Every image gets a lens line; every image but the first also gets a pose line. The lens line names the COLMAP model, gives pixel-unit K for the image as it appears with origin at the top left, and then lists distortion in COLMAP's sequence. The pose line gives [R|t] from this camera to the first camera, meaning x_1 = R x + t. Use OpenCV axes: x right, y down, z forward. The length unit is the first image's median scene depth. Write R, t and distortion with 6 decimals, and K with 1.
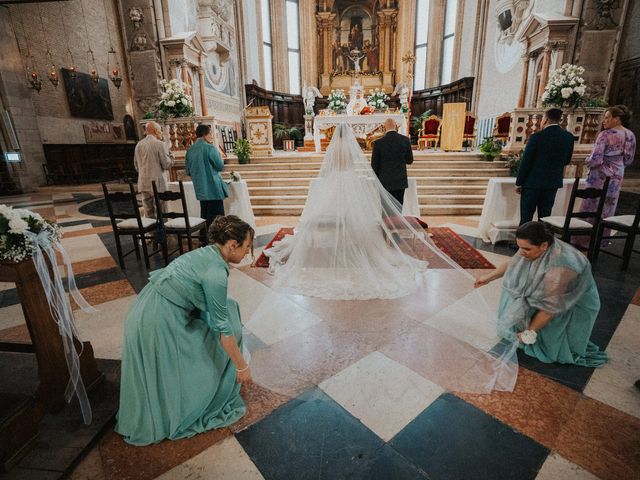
lens RADIAL K [[335.8, 0, 320.7], [0, 335.8, 244.3], [0, 0, 1]] dist [-0.072823, 0.030598]
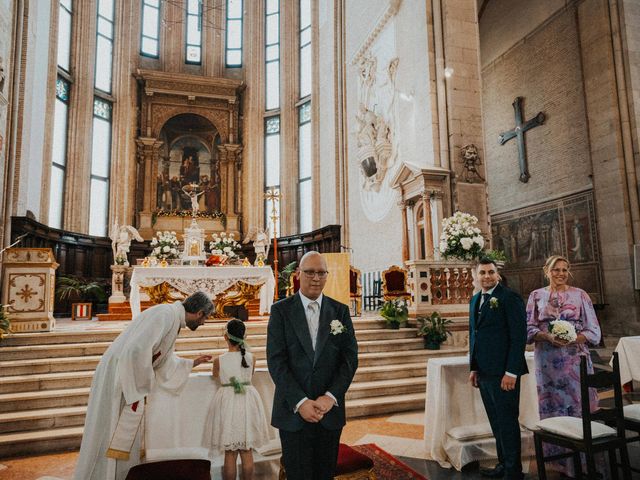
lens RADIAL K [[456.1, 0, 320.0], [0, 456.1, 240.0], [0, 0, 1]] dist [-0.024794, 0.033874]
pose [[0.923112, 0.047790, 0.381549, -0.015343], [0.117355, 0.909895, -0.397893, -0.029566], [-0.366185, 0.412077, 0.834327, 0.083023]]
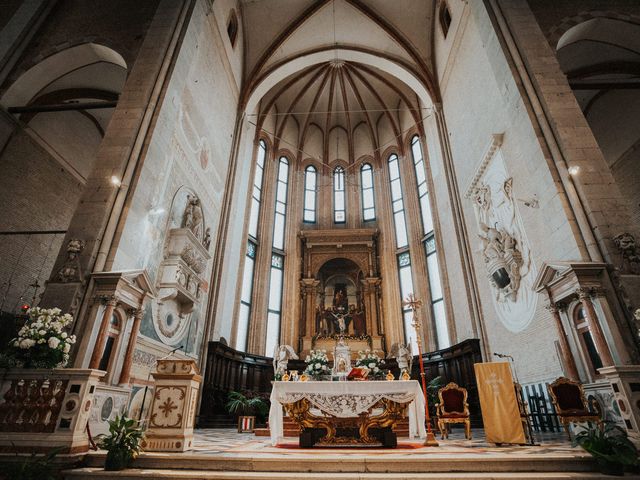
lens RADIAL K [[335.8, 0, 320.7], [0, 335.8, 244.3], [0, 0, 1]] dist [-0.072823, 0.030598]
pose [[0.999036, 0.038356, 0.021361, 0.030753], [-0.012578, 0.716210, -0.697772, -0.091118], [-0.042062, 0.696830, 0.716002, 0.249744]]
